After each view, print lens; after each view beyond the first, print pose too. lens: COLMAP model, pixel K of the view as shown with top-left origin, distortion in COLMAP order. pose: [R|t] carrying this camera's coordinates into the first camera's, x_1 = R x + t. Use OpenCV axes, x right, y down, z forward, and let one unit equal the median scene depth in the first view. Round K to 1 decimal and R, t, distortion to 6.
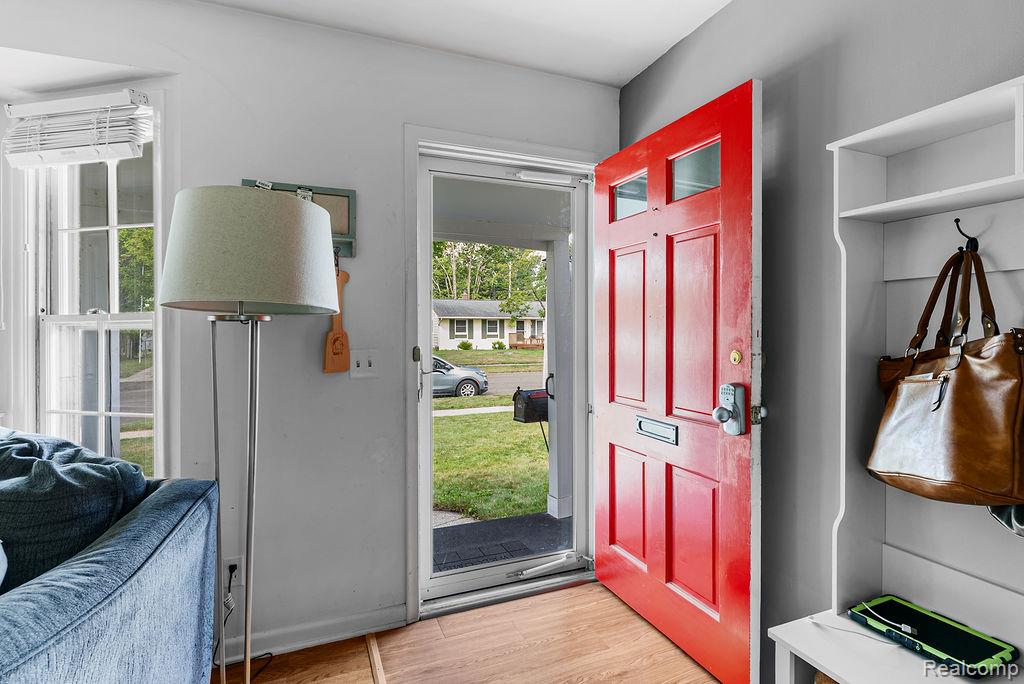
lens RADIAL K [[505.3, 0, 514.1], [0, 505.3, 332.0], [0, 0, 1]] dist [-0.002651, -0.000963]
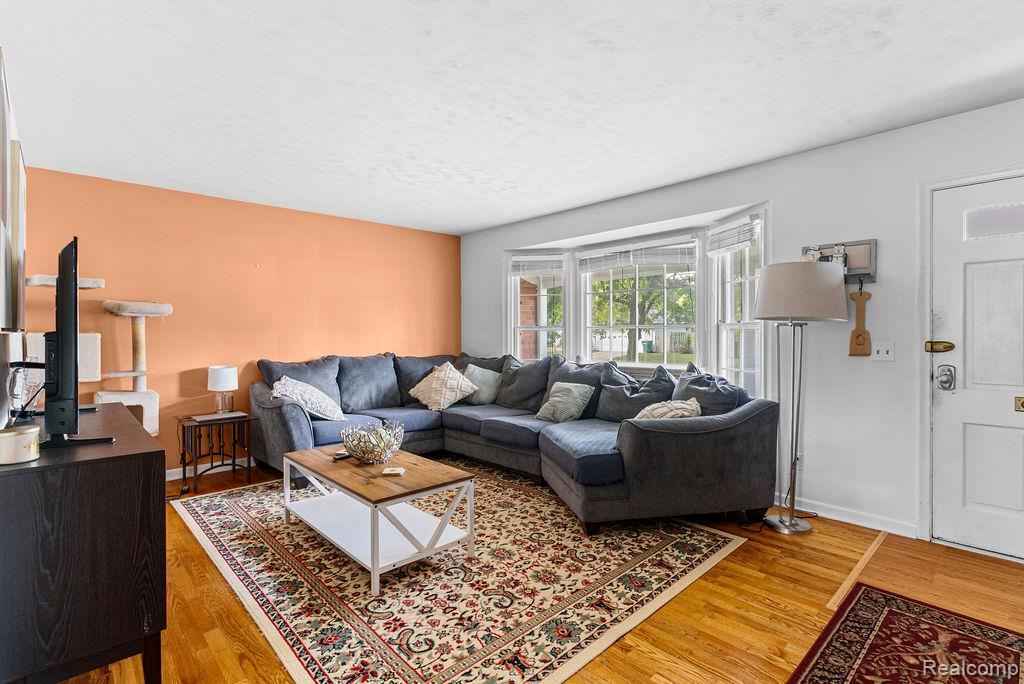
lens RADIAL K [[486.6, 0, 512.0], [0, 486.6, 342.0], [0, 0, 1]] dist [0.001195, 0.000582]
pose [[0.352270, 0.013138, -0.935806, 0.732579], [0.009386, 0.999802, 0.017570, 0.000439], [0.935851, -0.014973, 0.352077, -0.596179]]
